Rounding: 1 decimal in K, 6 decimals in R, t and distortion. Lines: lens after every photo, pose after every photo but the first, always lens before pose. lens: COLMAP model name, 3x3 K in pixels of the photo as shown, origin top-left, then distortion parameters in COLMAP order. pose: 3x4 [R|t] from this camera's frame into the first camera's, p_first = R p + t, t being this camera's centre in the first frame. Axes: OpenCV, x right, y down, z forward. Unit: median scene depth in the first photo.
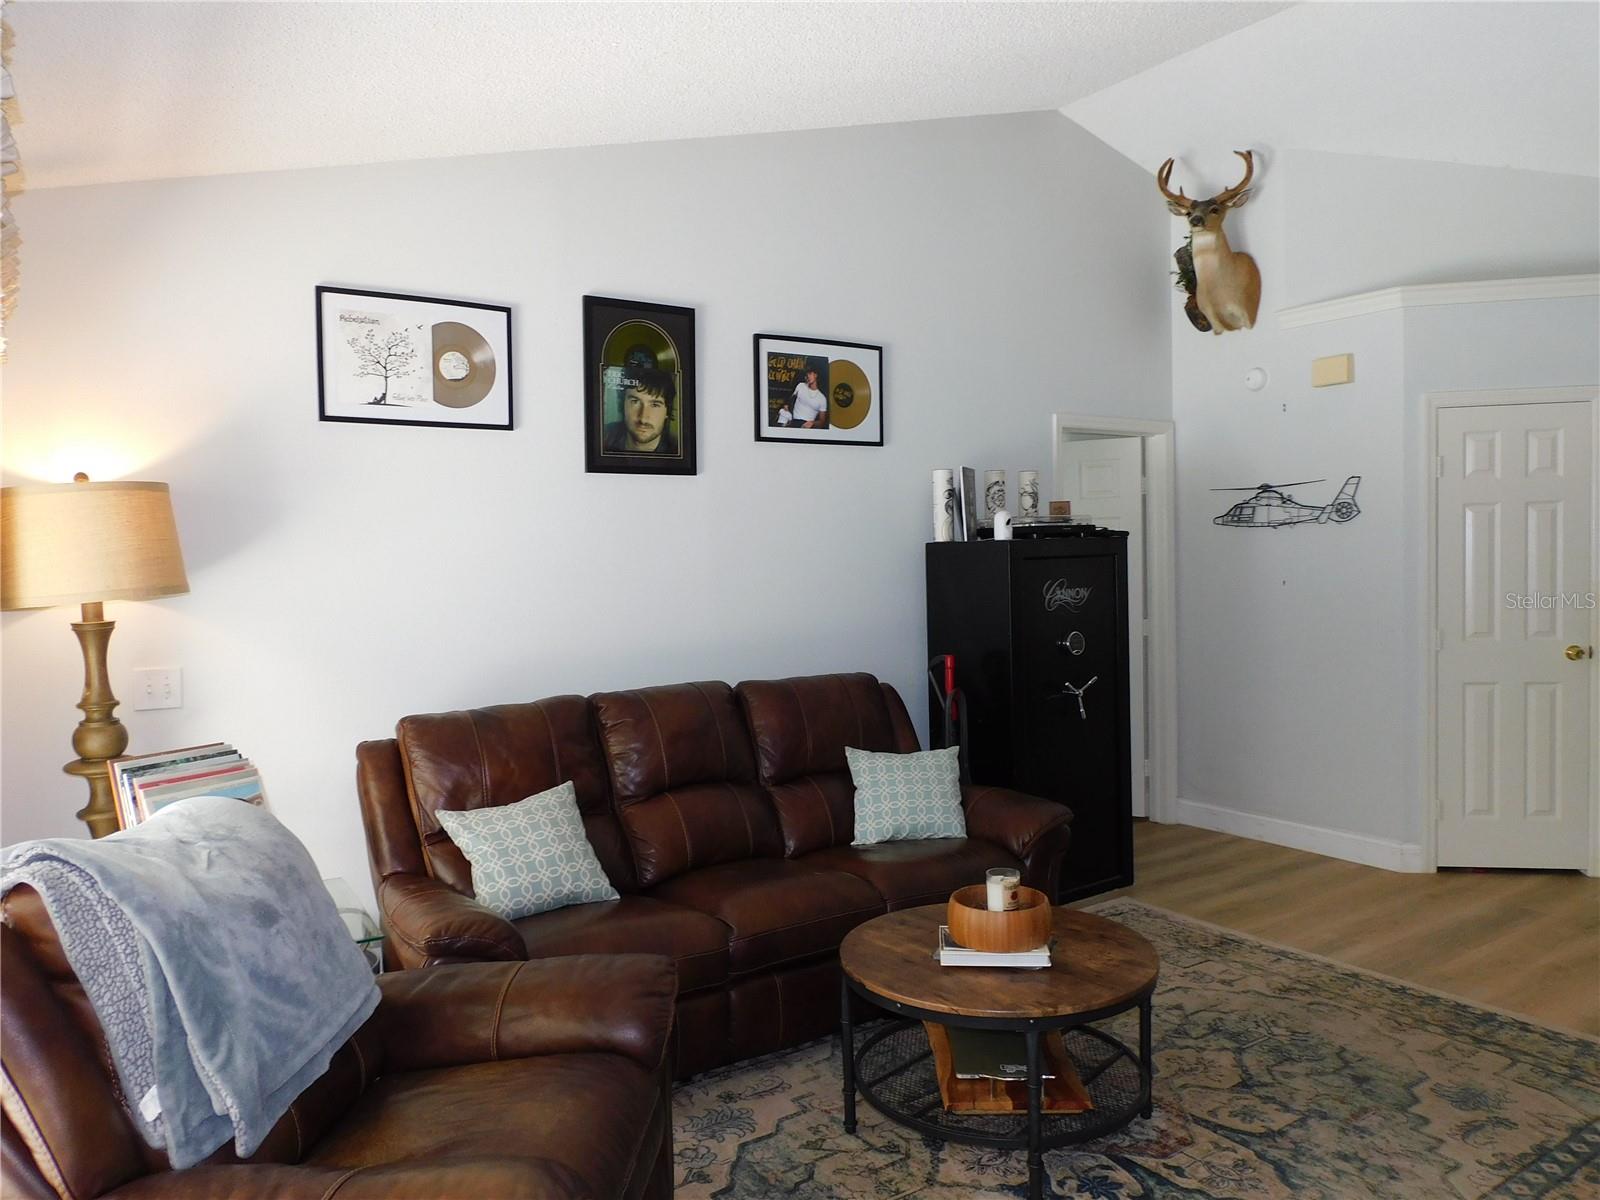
lens RADIAL K [[1153.5, 0, 800.0], [0, 1153.5, 600.0], [0, 0, 1]] dist [-0.000846, -0.003248]
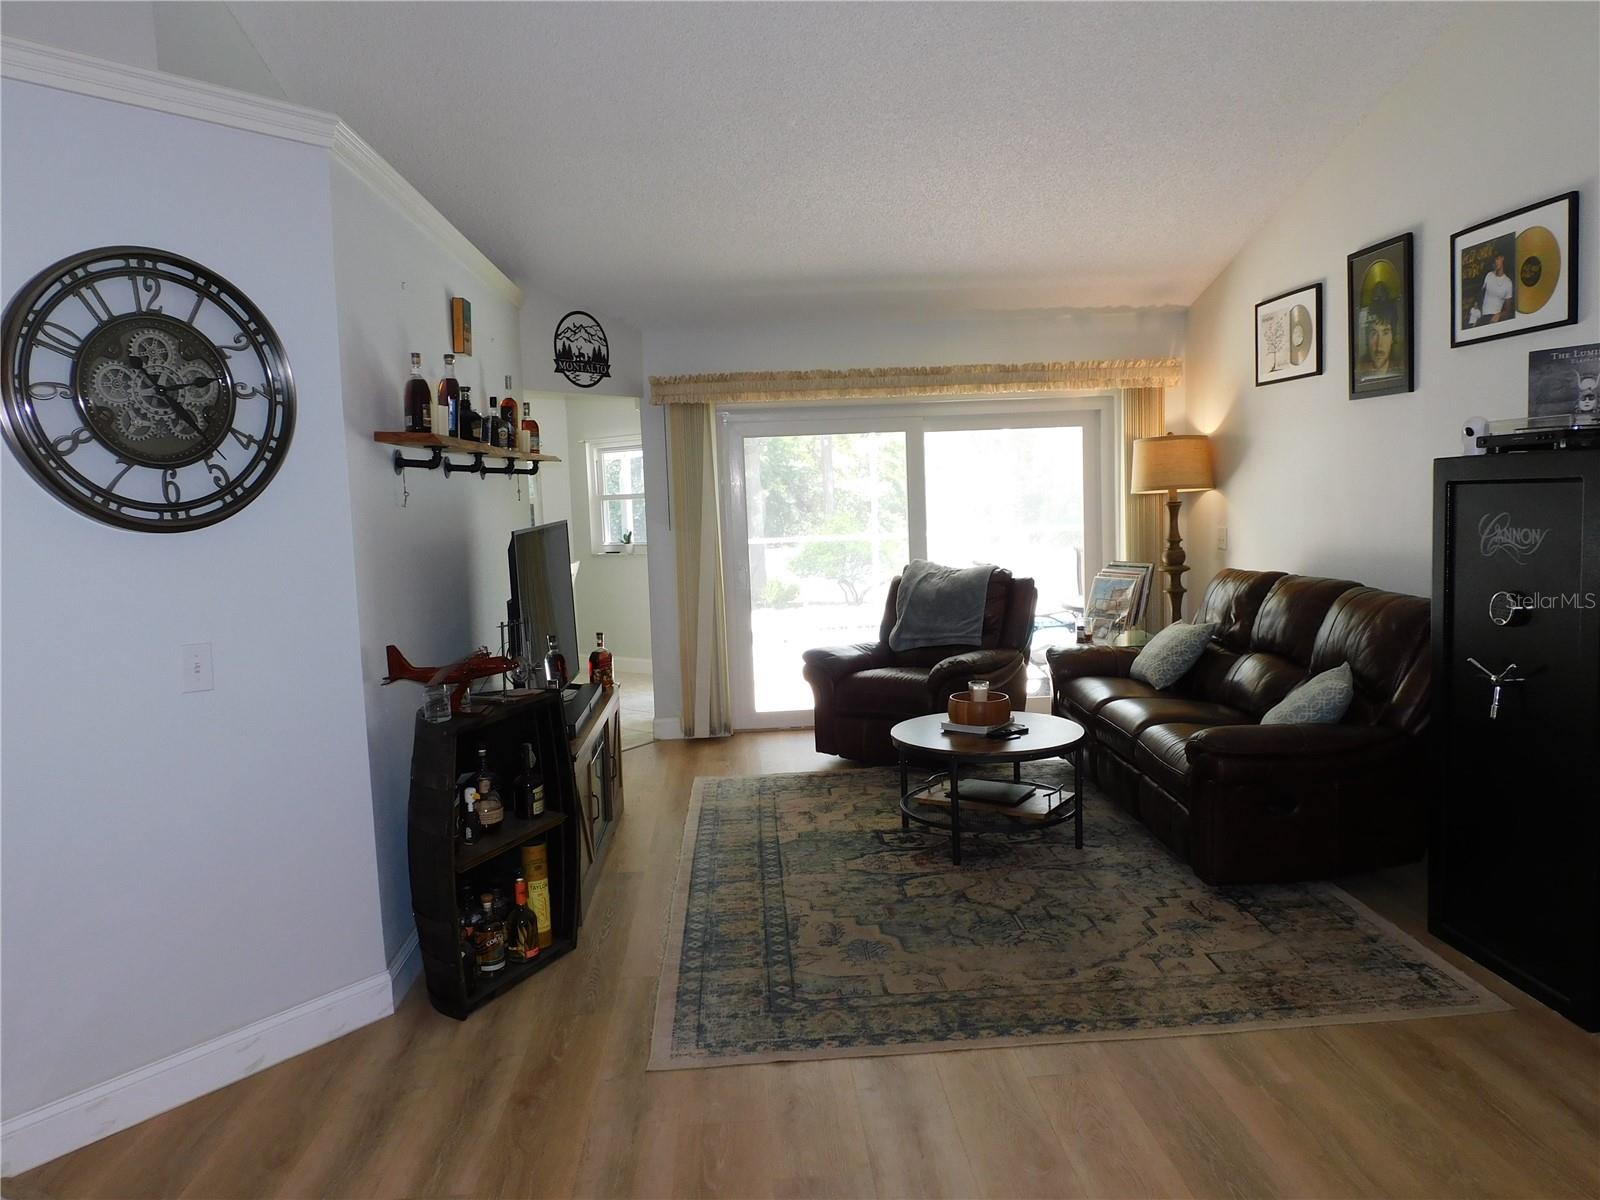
lens RADIAL K [[1129.2, 0, 800.0], [0, 1129.2, 600.0], [0, 0, 1]] dist [-0.005686, -0.003397]
pose [[-0.522970, 0.128154, -0.842662, 1.132859], [0.019205, 0.990153, 0.138666, -0.075549], [0.852135, 0.056335, -0.520281, 1.105018]]
